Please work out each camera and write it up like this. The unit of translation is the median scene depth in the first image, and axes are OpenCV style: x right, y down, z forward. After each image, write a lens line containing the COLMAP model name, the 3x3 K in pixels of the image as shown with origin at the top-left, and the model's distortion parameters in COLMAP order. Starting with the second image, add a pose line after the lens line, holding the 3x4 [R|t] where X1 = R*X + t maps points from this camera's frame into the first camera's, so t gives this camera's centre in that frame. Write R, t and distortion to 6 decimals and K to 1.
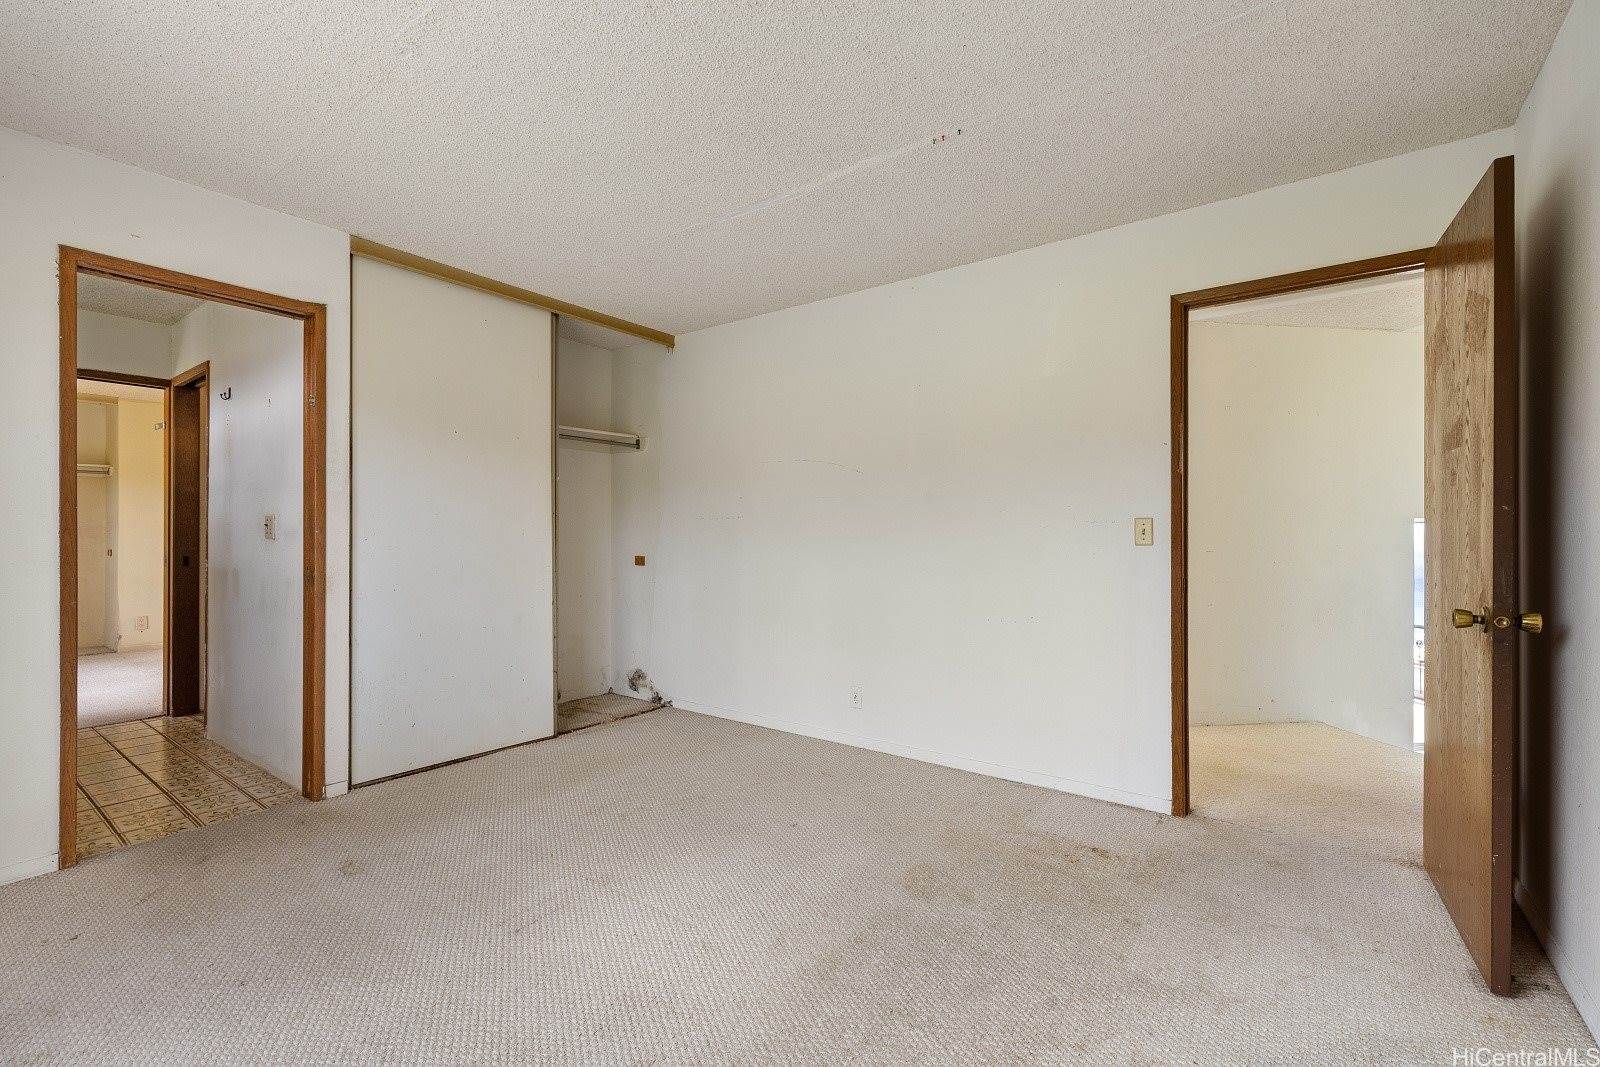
lens RADIAL K [[690.1, 0, 800.0], [0, 690.1, 533.5], [0, 0, 1]] dist [-0.001122, -0.000153]
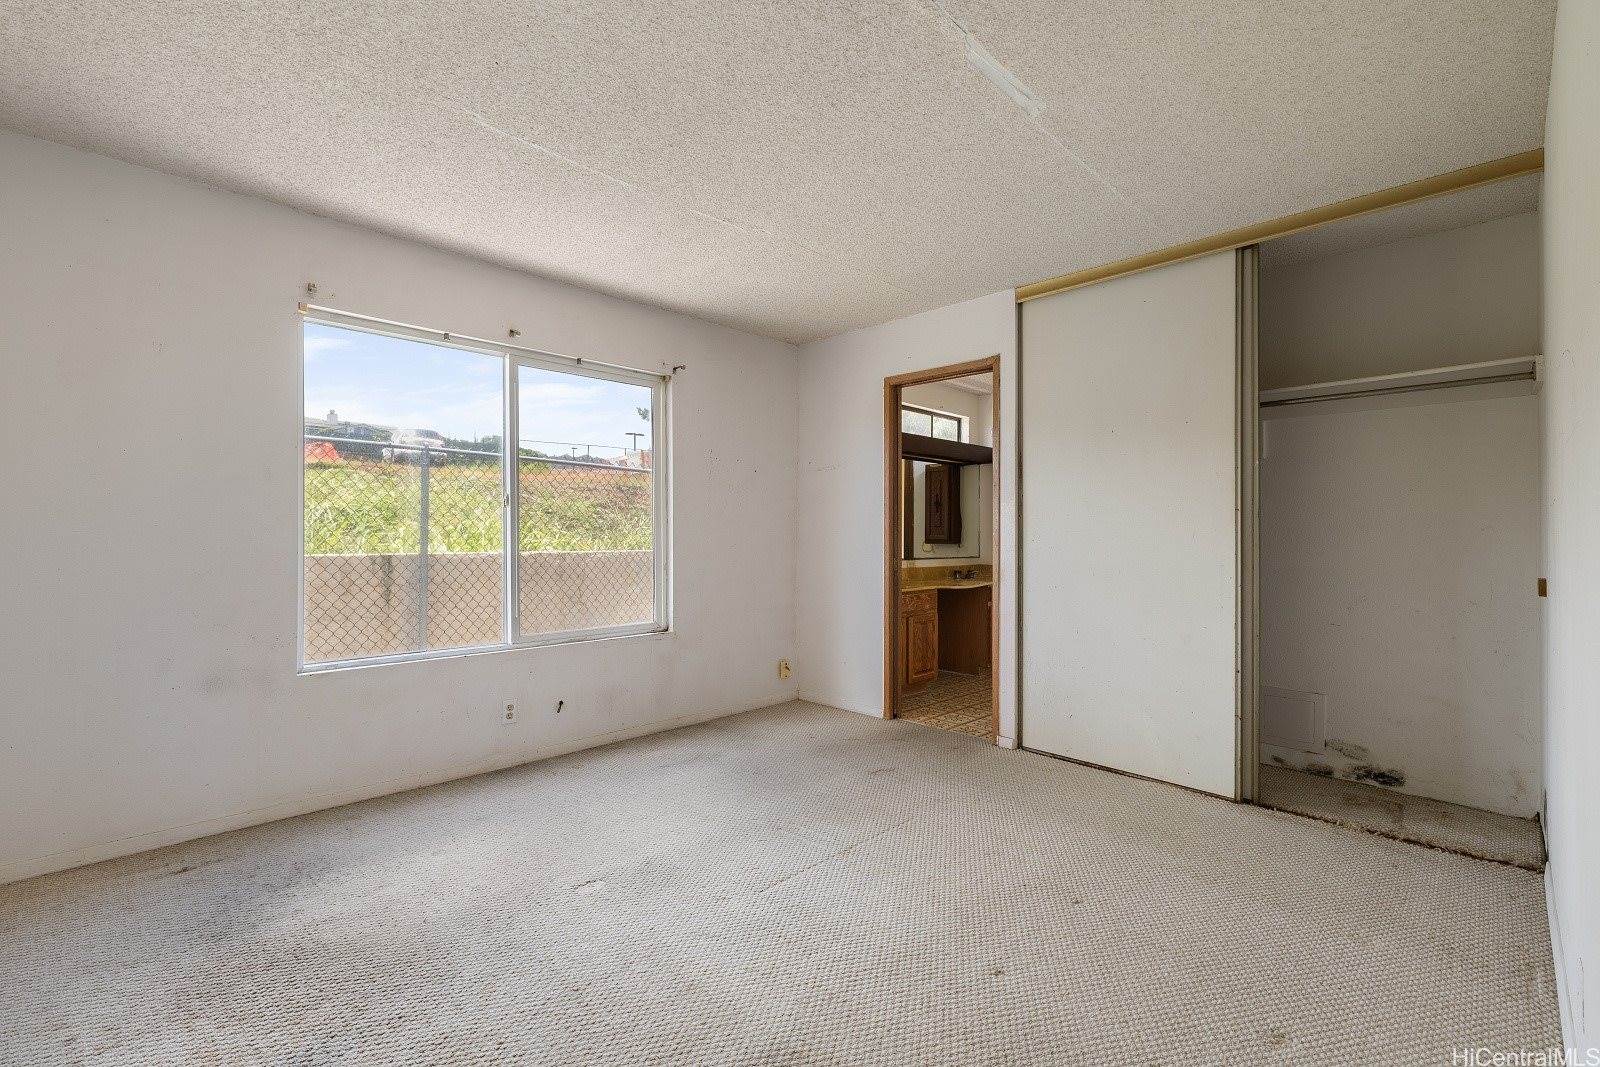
lens RADIAL K [[690.1, 0, 800.0], [0, 690.1, 533.5], [0, 0, 1]] dist [-0.001122, -0.000153]
pose [[-0.149660, -0.003223, -0.988732, 0.533822], [-0.001332, 0.999994, -0.003058, -0.000249], [0.988737, 0.000859, -0.149663, 0.714145]]
